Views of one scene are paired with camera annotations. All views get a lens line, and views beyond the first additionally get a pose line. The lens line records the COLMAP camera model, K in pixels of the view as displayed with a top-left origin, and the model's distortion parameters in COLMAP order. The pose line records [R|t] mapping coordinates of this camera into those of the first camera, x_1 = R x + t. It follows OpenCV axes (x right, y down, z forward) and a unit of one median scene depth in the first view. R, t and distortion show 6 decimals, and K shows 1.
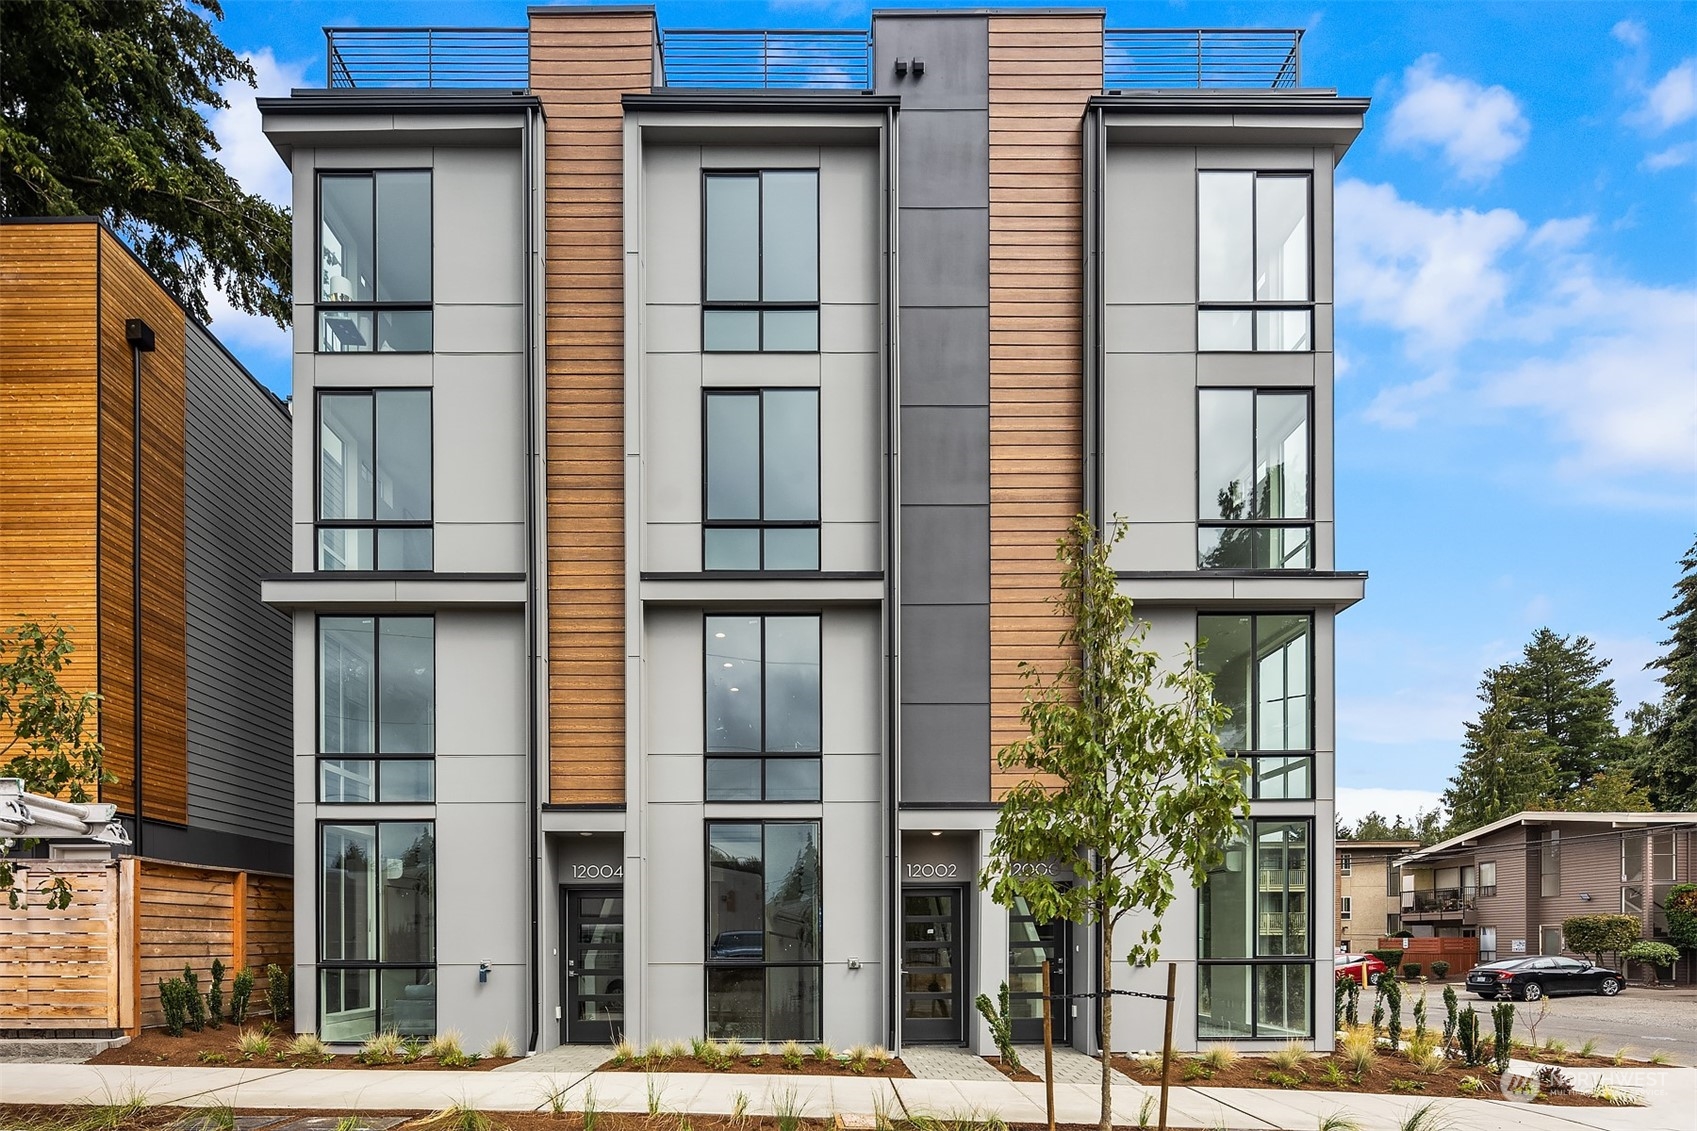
lens RADIAL K [[847.3, 0, 837.1], [0, 847.3, 517.2], [0, 0, 1]] dist [-0.003301, -0.001059]
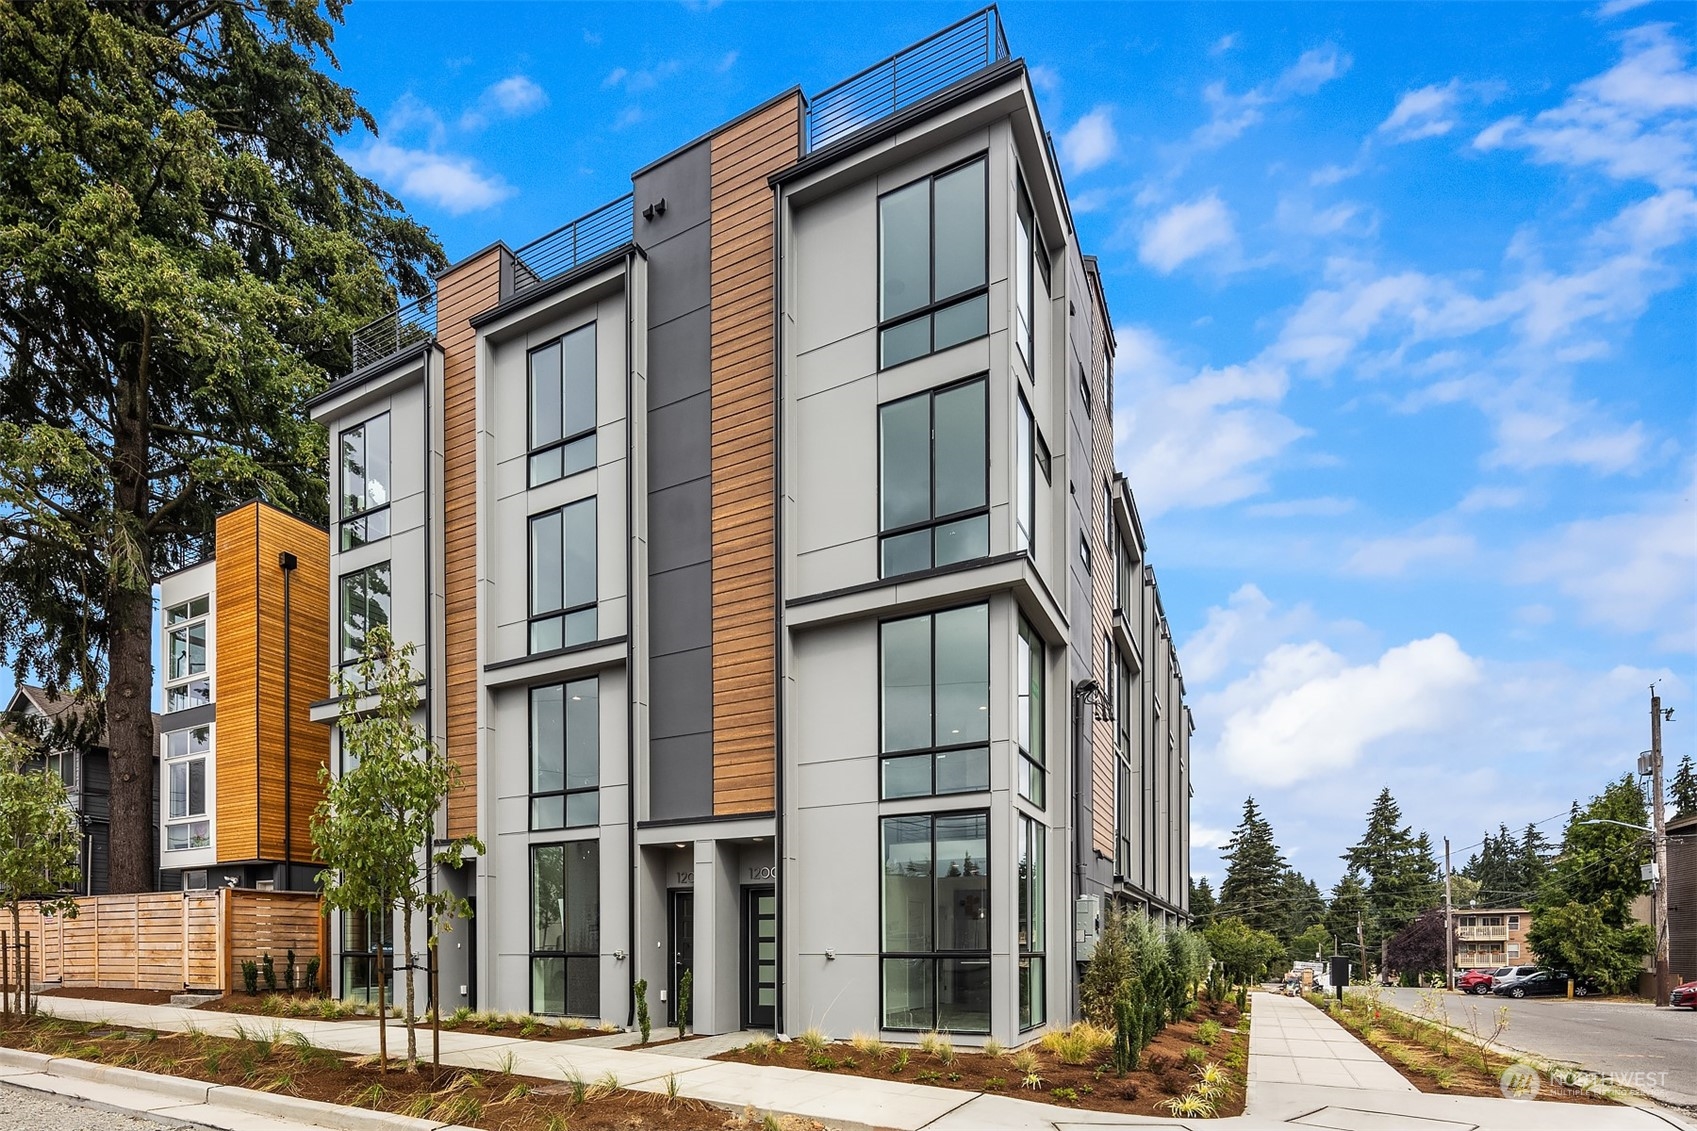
lens RADIAL K [[854.4, 0, 838.5], [0, 854.4, 435.5], [0, 0, 1]] dist [0.011970, -0.012452]
pose [[0.858175, -0.261734, -0.441623, 0.878457], [0.234619, 0.965132, -0.116081, -0.001900], [0.456607, -0.003996, 0.889659, 0.002661]]
